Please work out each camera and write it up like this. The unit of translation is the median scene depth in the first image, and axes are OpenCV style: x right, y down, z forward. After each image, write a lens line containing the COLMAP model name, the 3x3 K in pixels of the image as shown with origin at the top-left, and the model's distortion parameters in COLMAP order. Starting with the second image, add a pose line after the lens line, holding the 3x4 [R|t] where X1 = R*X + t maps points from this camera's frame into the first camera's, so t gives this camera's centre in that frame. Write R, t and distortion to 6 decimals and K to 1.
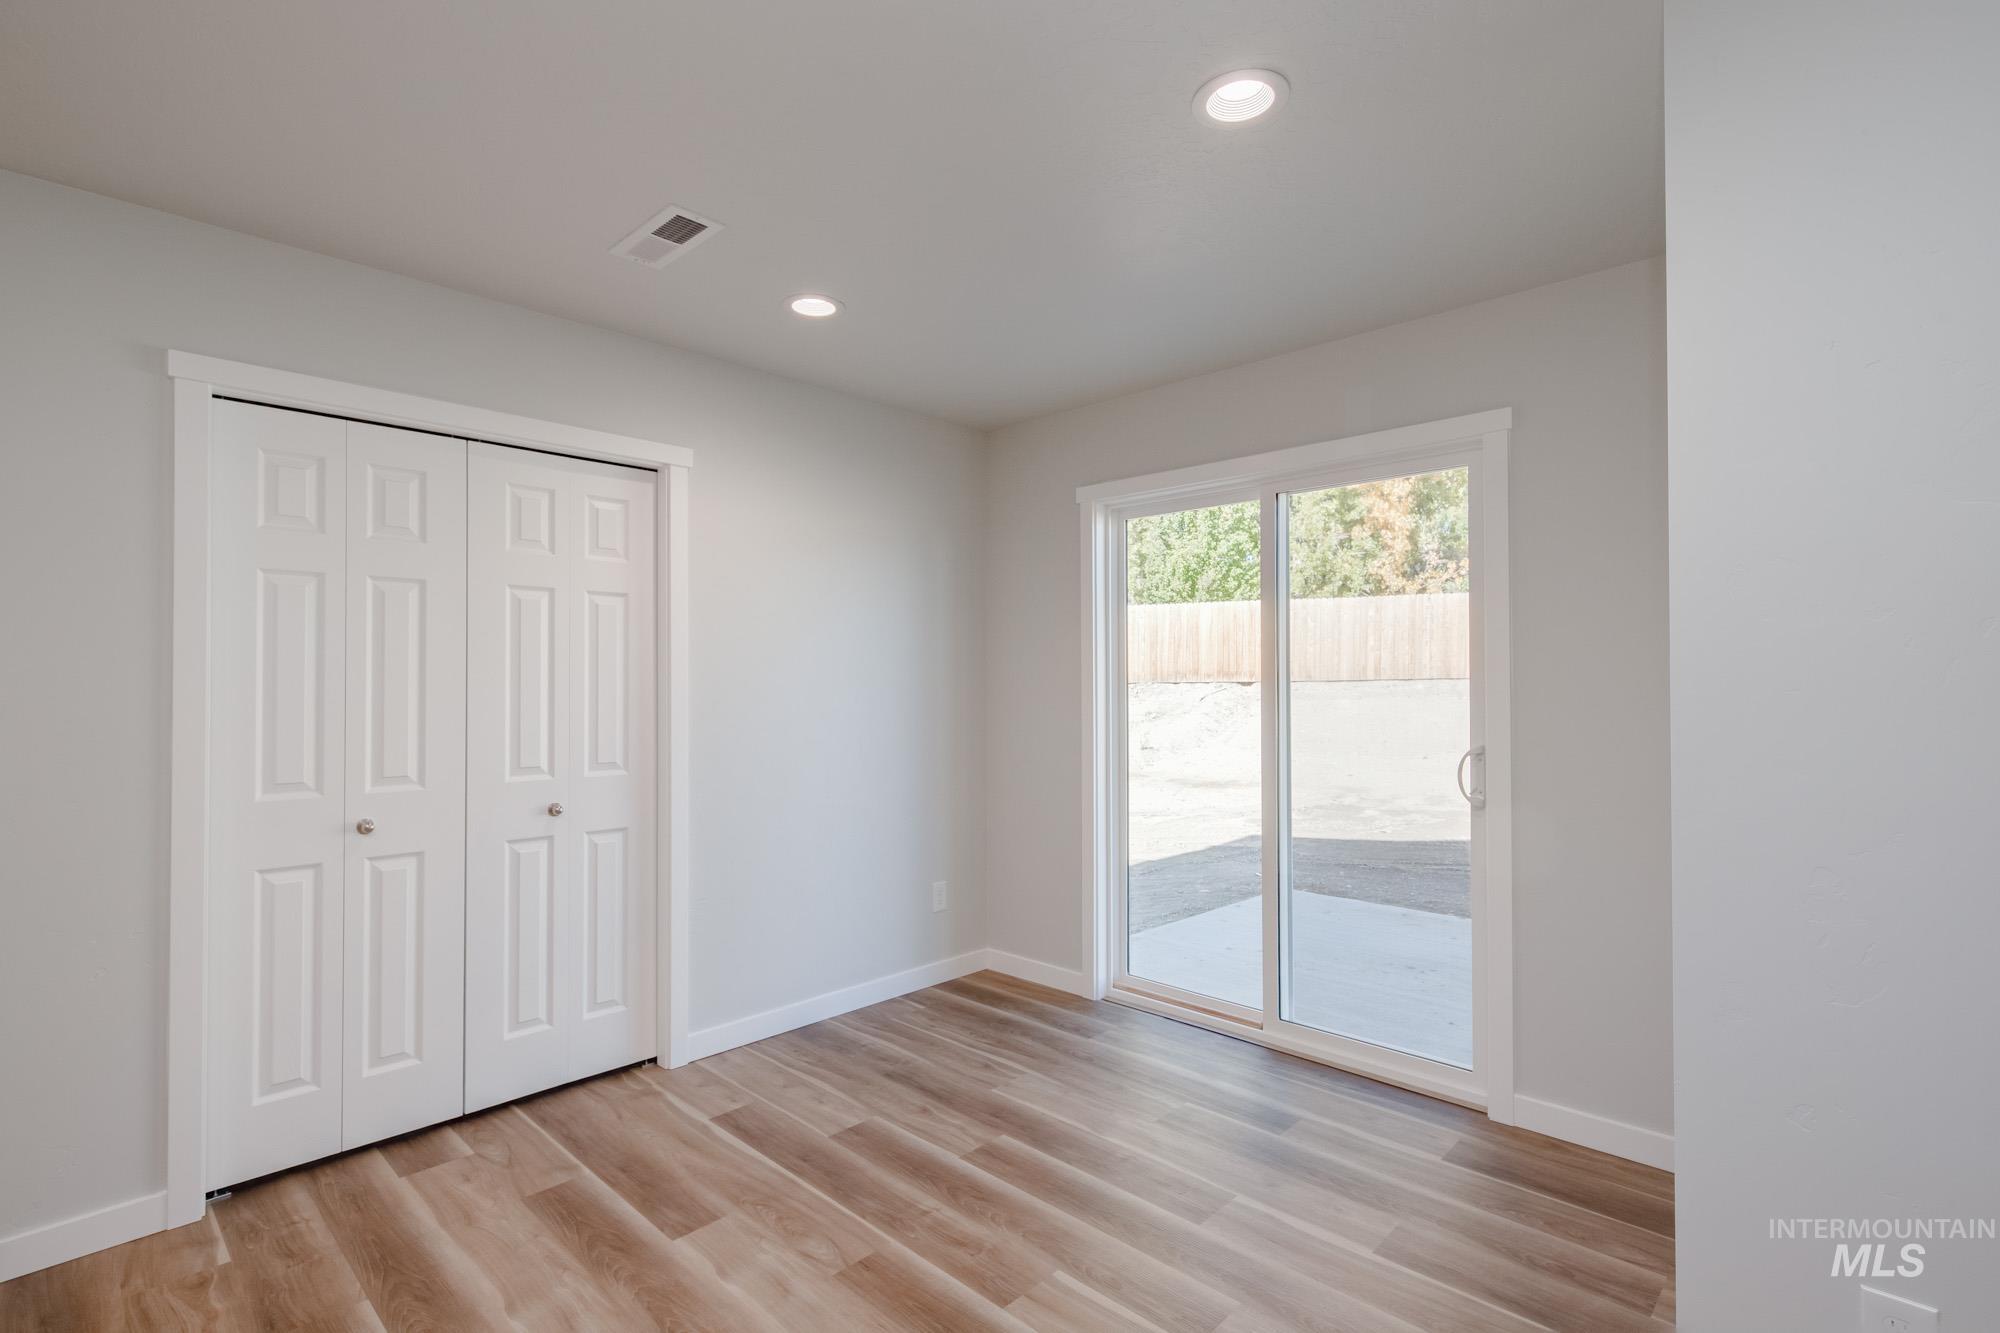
lens RADIAL K [[944.7, 0, 1005.2], [0, 944.7, 666.6], [0, 0, 1]] dist [0.011798, -0.005393]
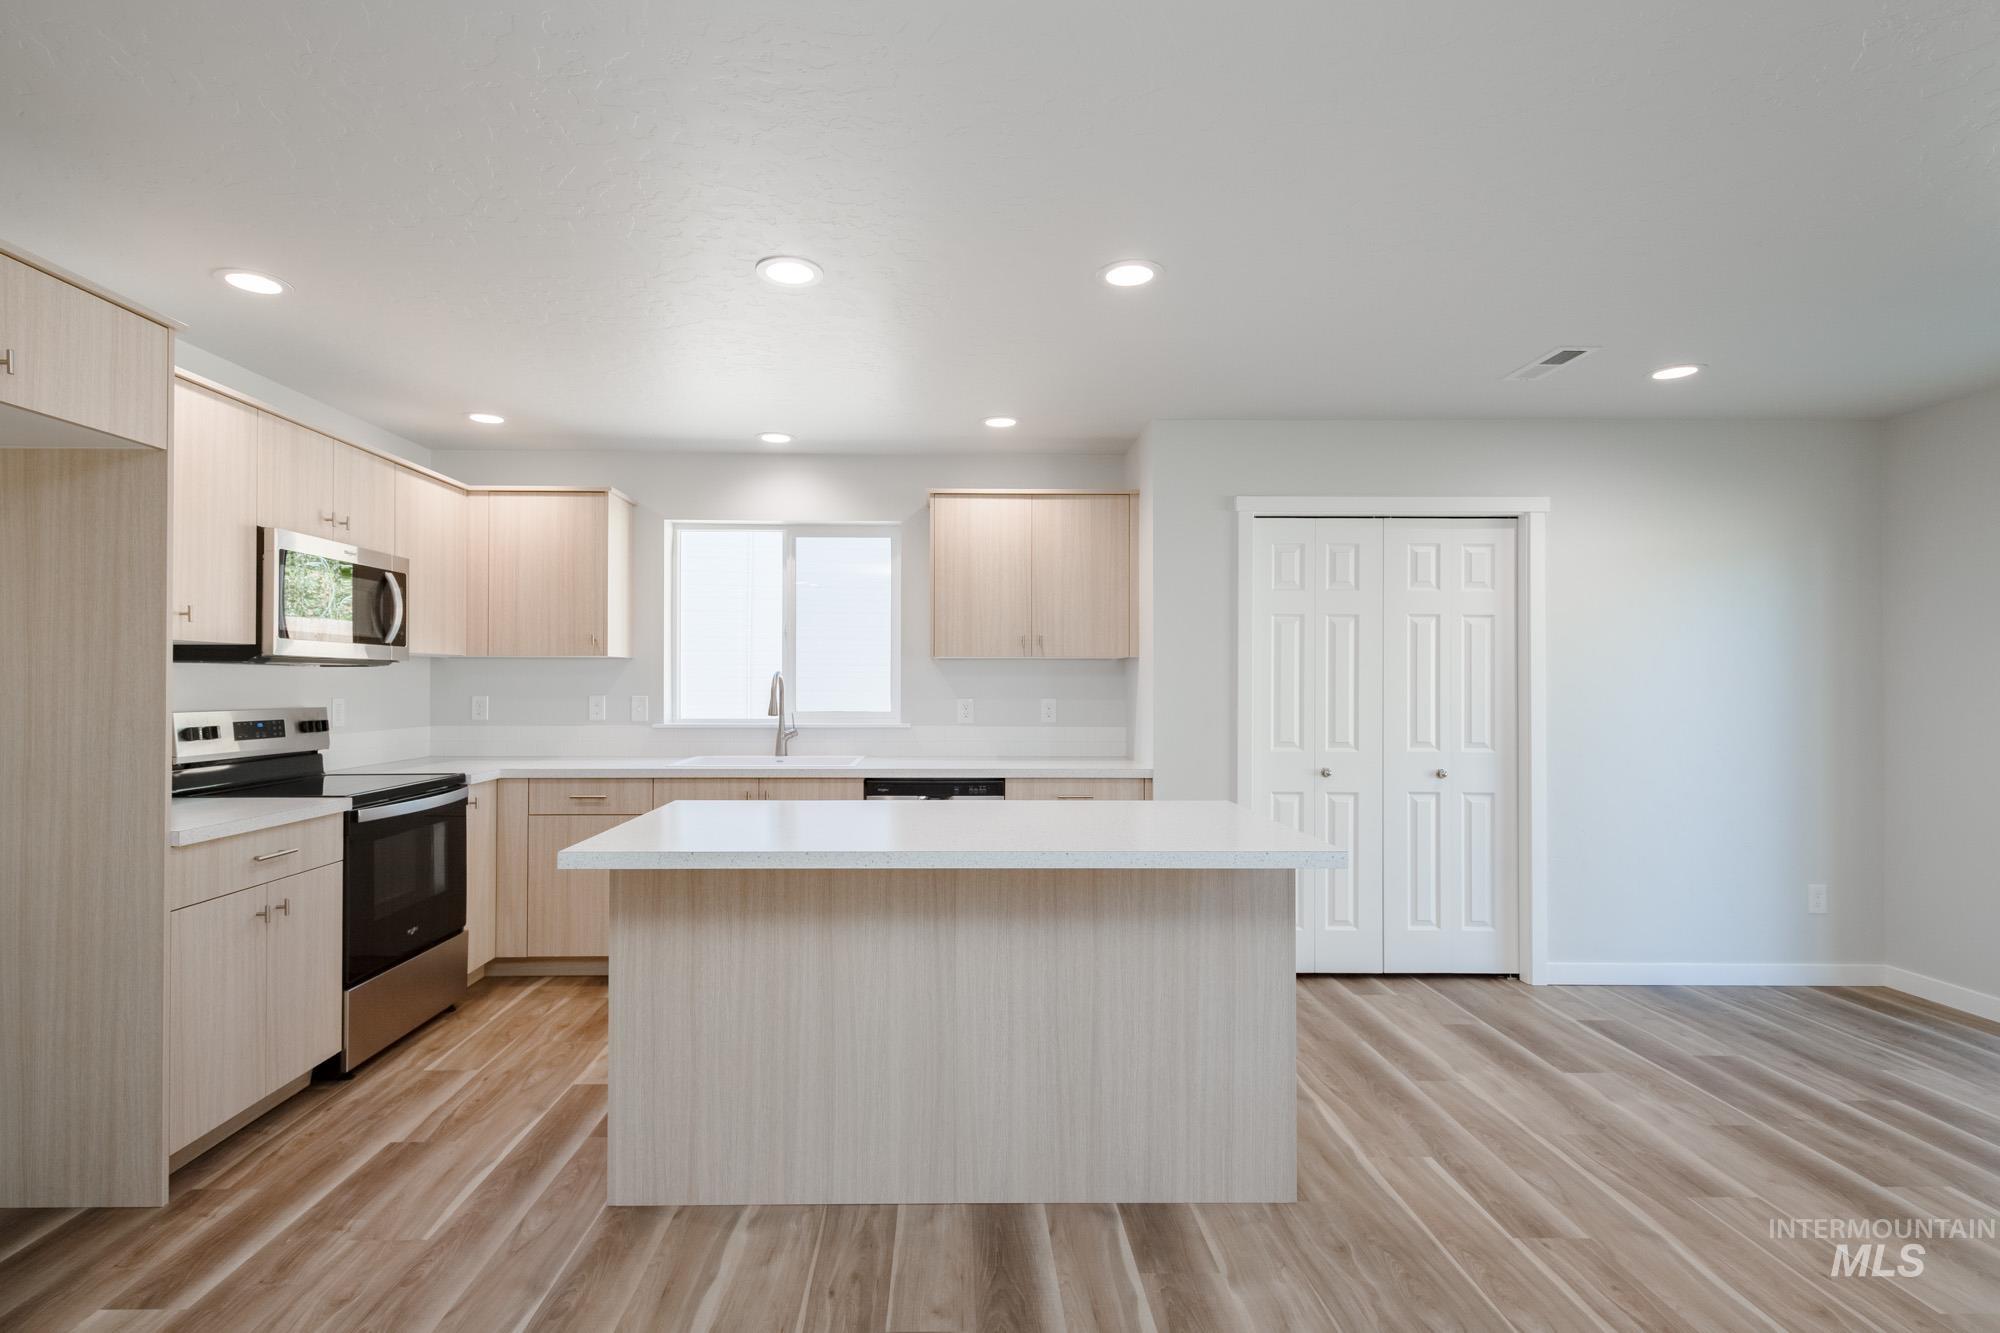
lens RADIAL K [[944.7, 0, 961.1], [0, 944.7, 674.5], [0, 0, 1]] dist [0.011798, -0.005393]
pose [[0.692546, -0.002131, -0.721370, 0.040477], [0.007024, 0.999968, 0.003790, -0.005106], [0.721339, -0.007692, 0.692539, -0.479922]]
